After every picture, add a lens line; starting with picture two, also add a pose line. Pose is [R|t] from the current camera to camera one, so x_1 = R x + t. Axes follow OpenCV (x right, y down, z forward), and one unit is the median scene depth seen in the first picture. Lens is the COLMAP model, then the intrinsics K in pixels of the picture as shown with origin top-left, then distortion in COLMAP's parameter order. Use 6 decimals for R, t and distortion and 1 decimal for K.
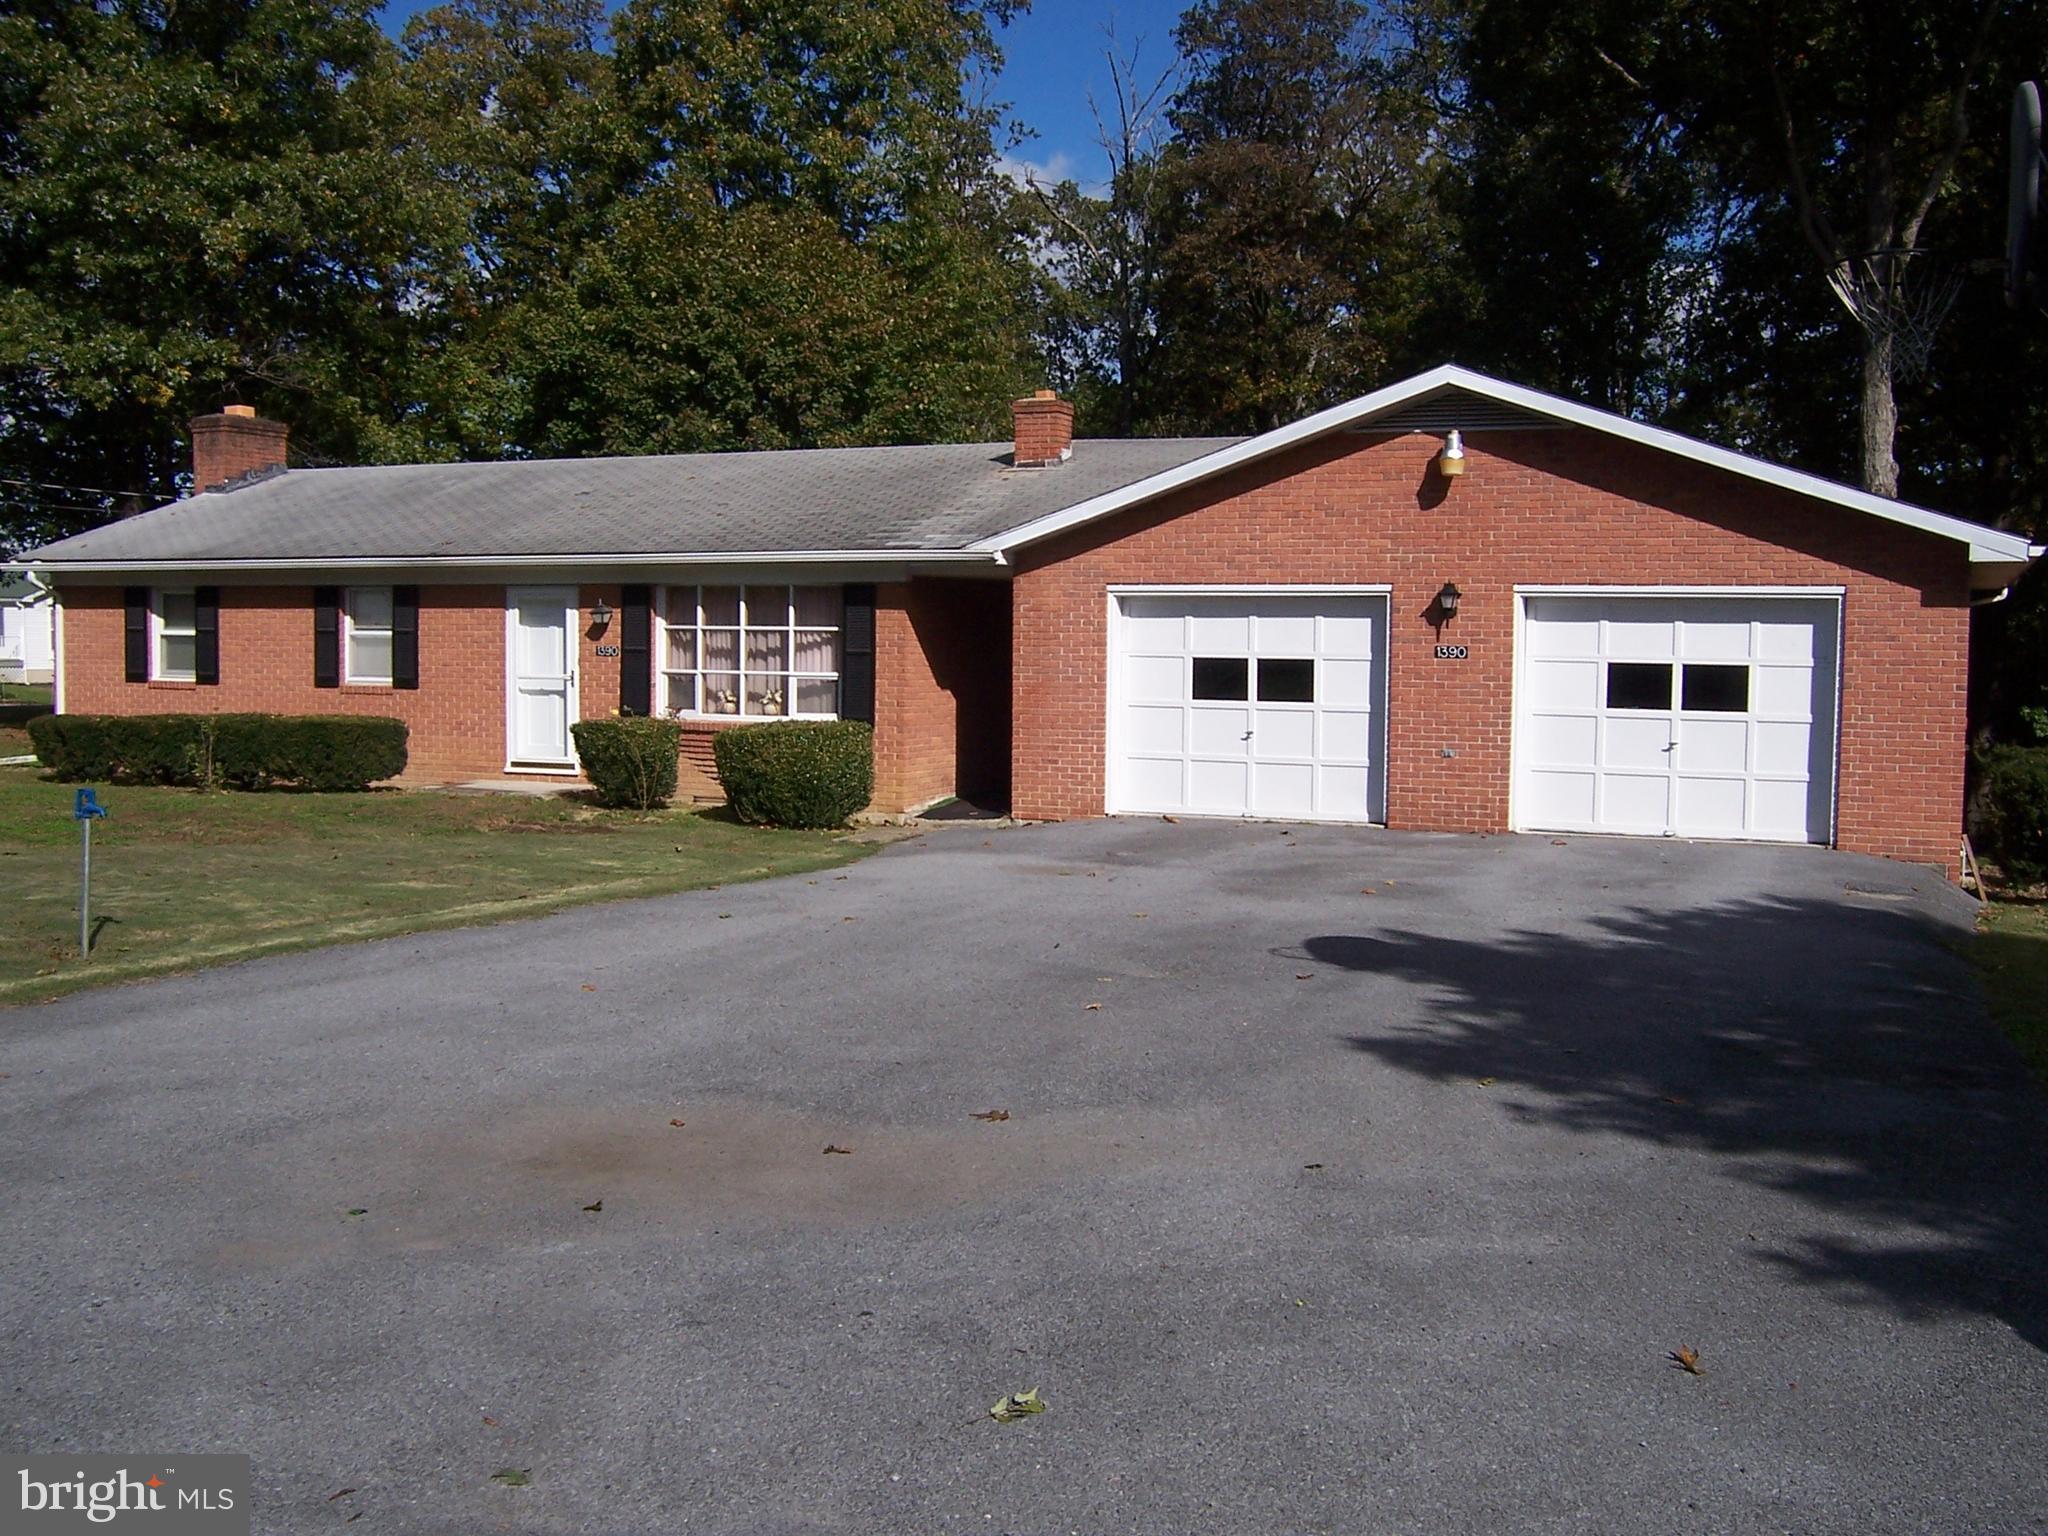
lens RADIAL K [[2010.2, 0, 1024.0], [0, 2010.2, 768.0], [0, 0, 1]] dist [-0.102985, 0.108439]
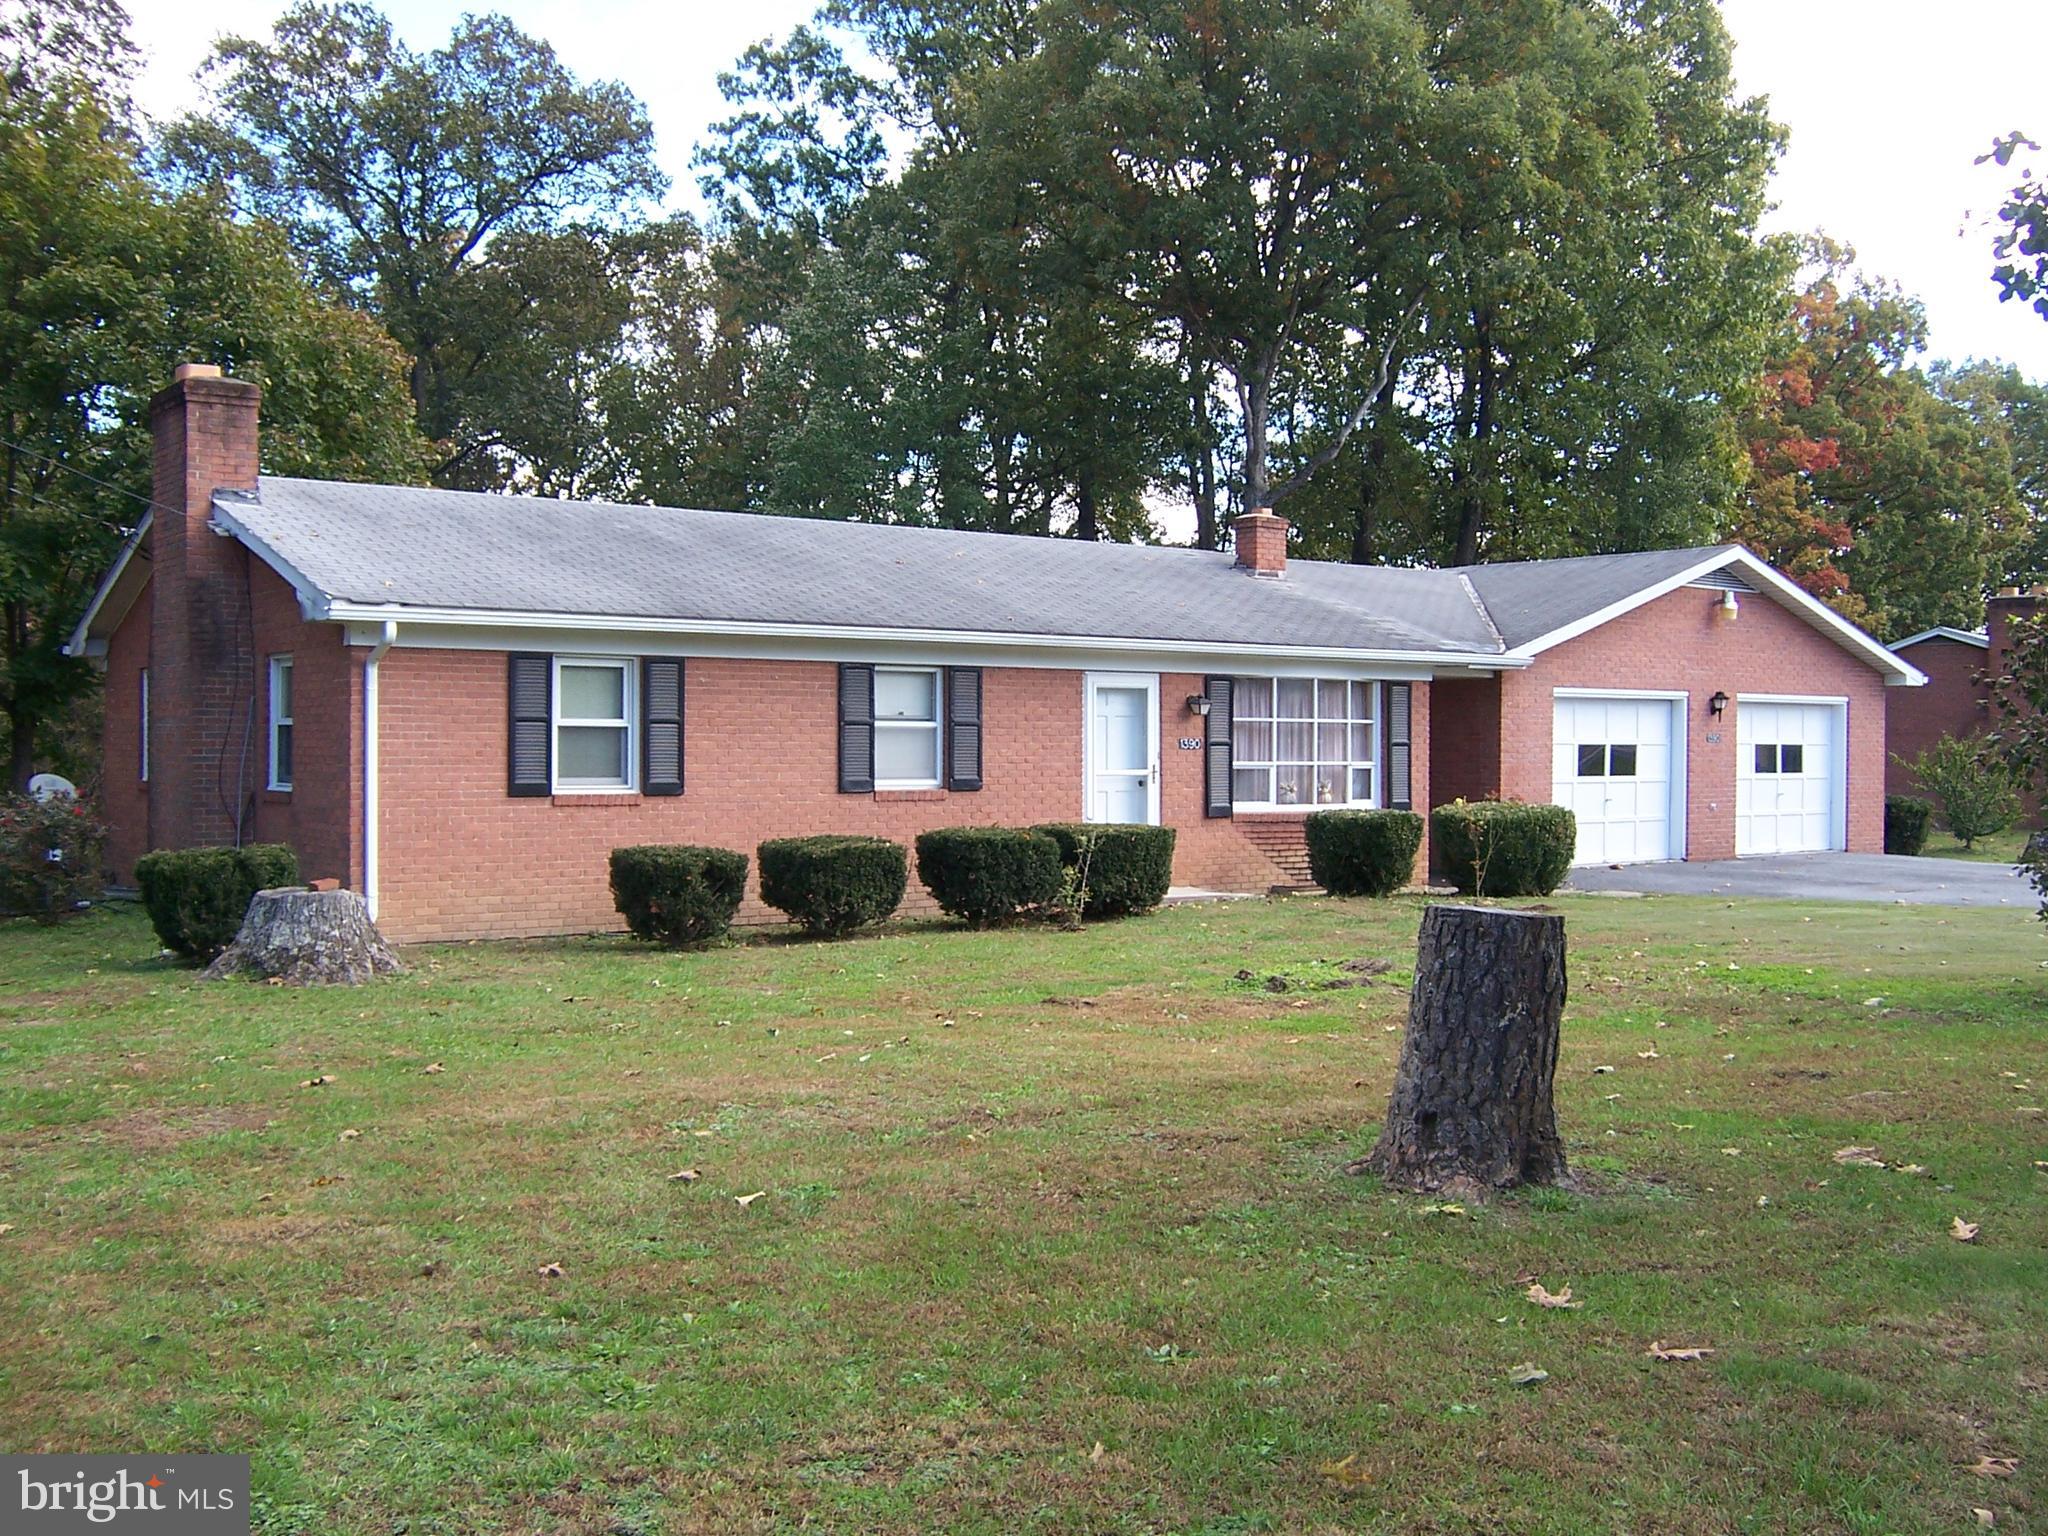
lens RADIAL K [[2010.2, 0, 1024.0], [0, 2010.2, 768.0], [0, 0, 1]] dist [-0.102985, 0.108439]
pose [[0.471667, -0.020399, 0.881541, -1.109192], [0.058281, 0.998267, -0.008084, -0.045298], [-0.879848, 0.055190, 0.472039, 0.636503]]
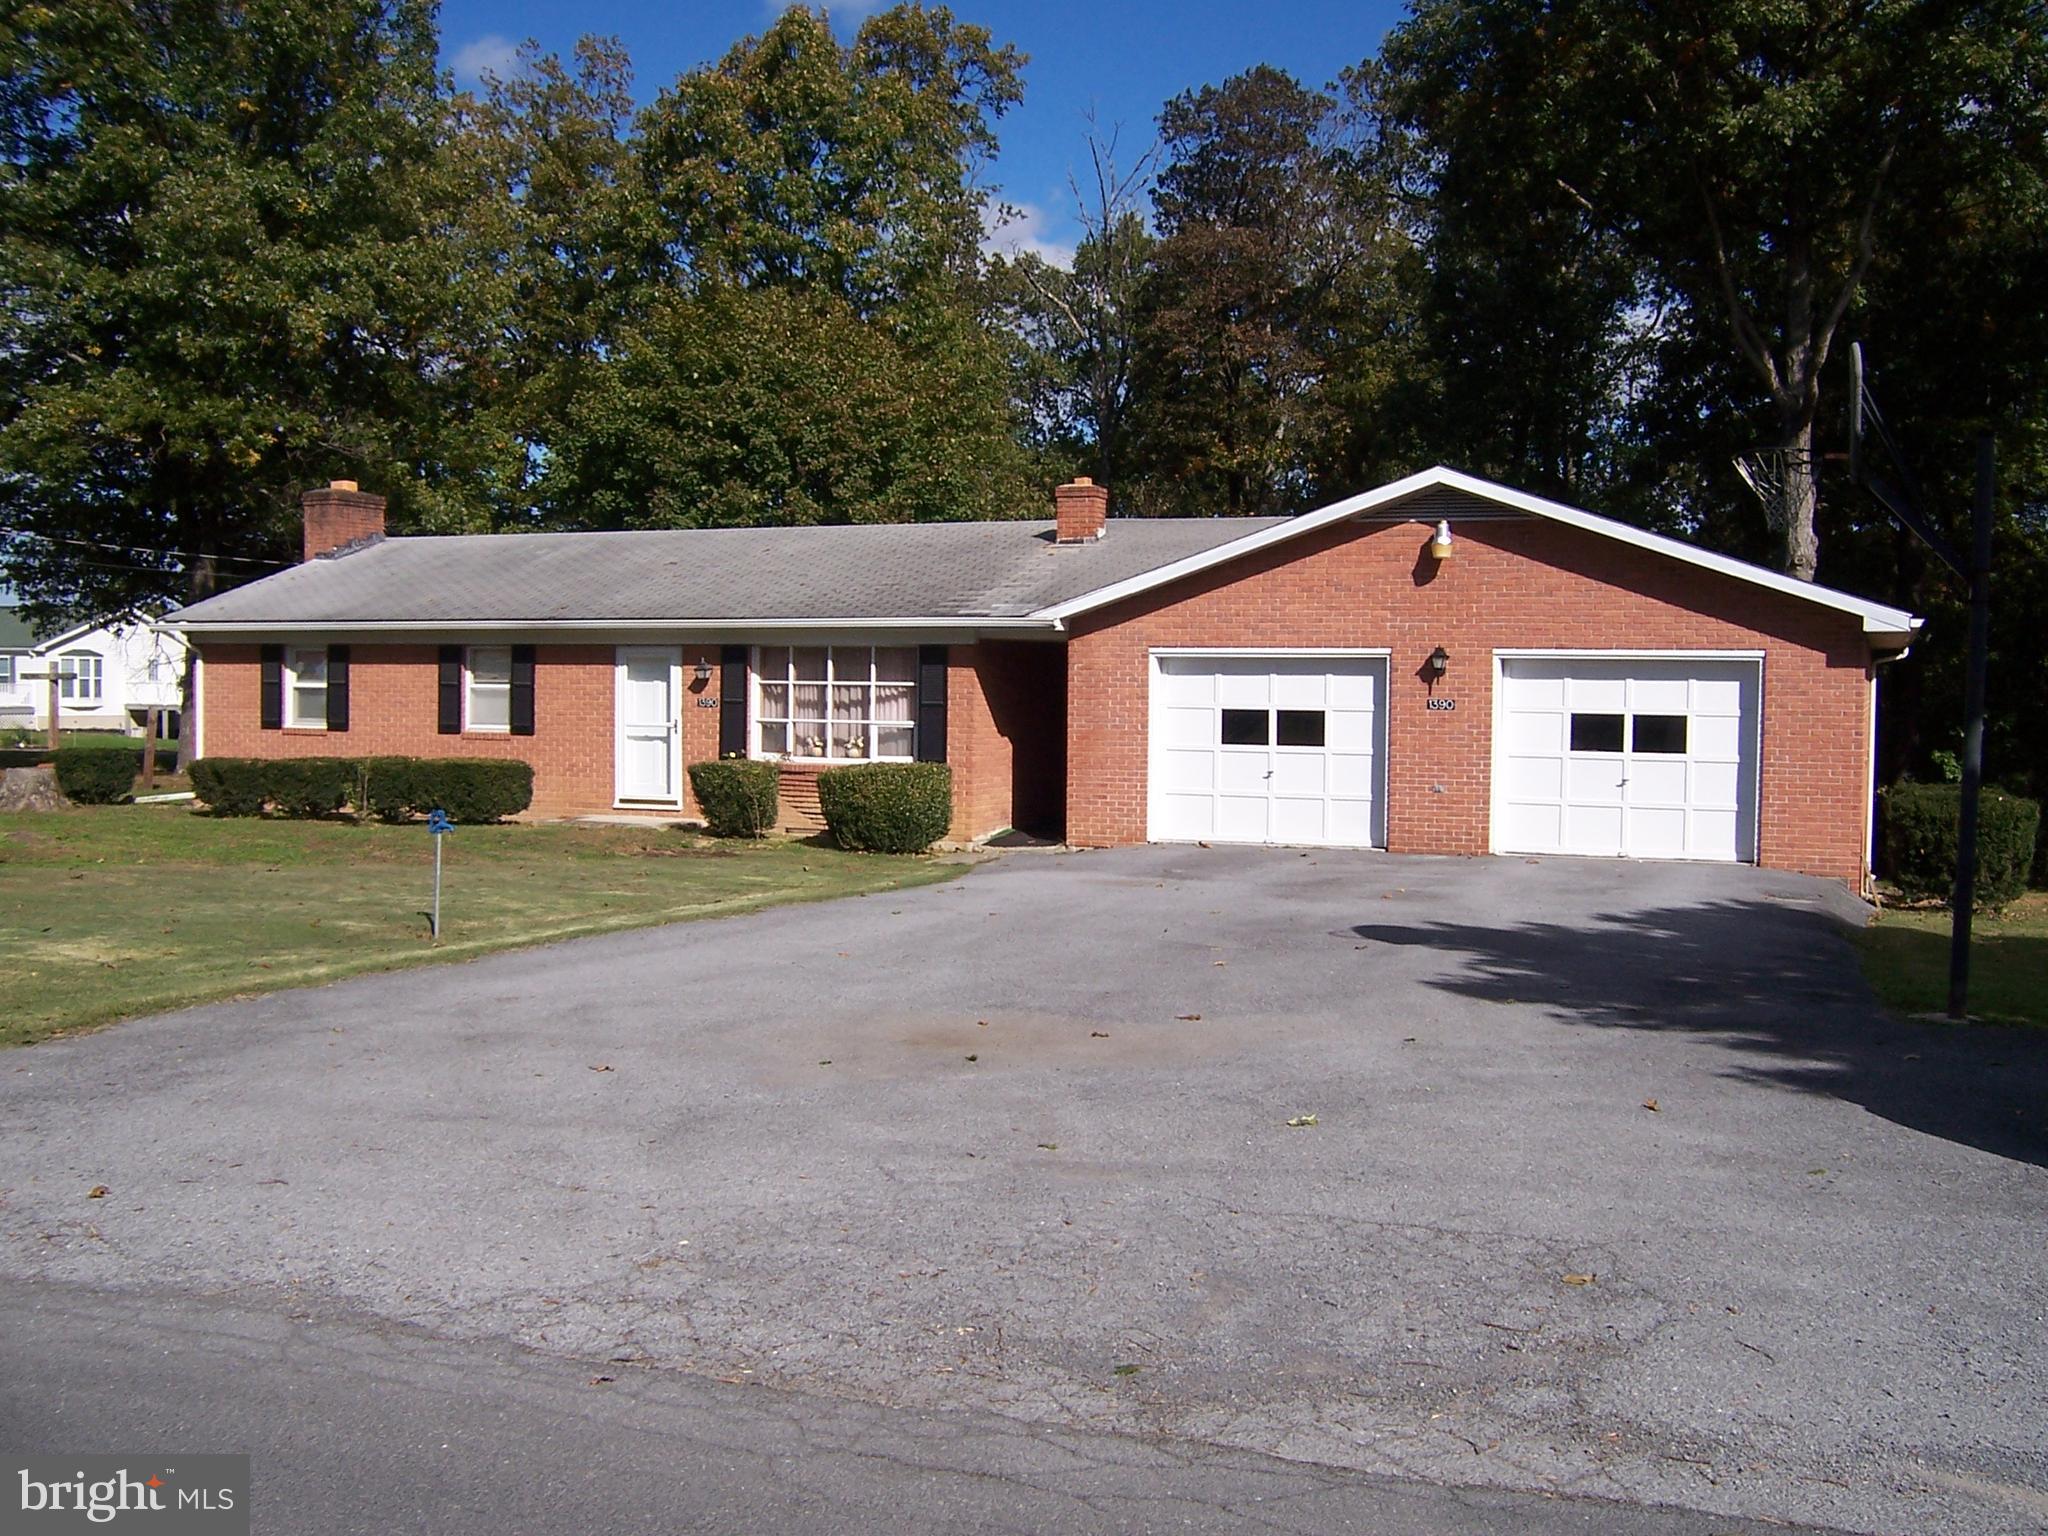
lens RADIAL K [[2010.2, 0, 1024.0], [0, 2010.2, 768.0], [0, 0, 1]] dist [-0.102985, 0.108439]
pose [[0.999667, -0.000703, 0.025803, -0.057271], [0.001303, 0.999729, -0.023240, 0.006570], [-0.025780, 0.023266, 0.999397, -0.163213]]
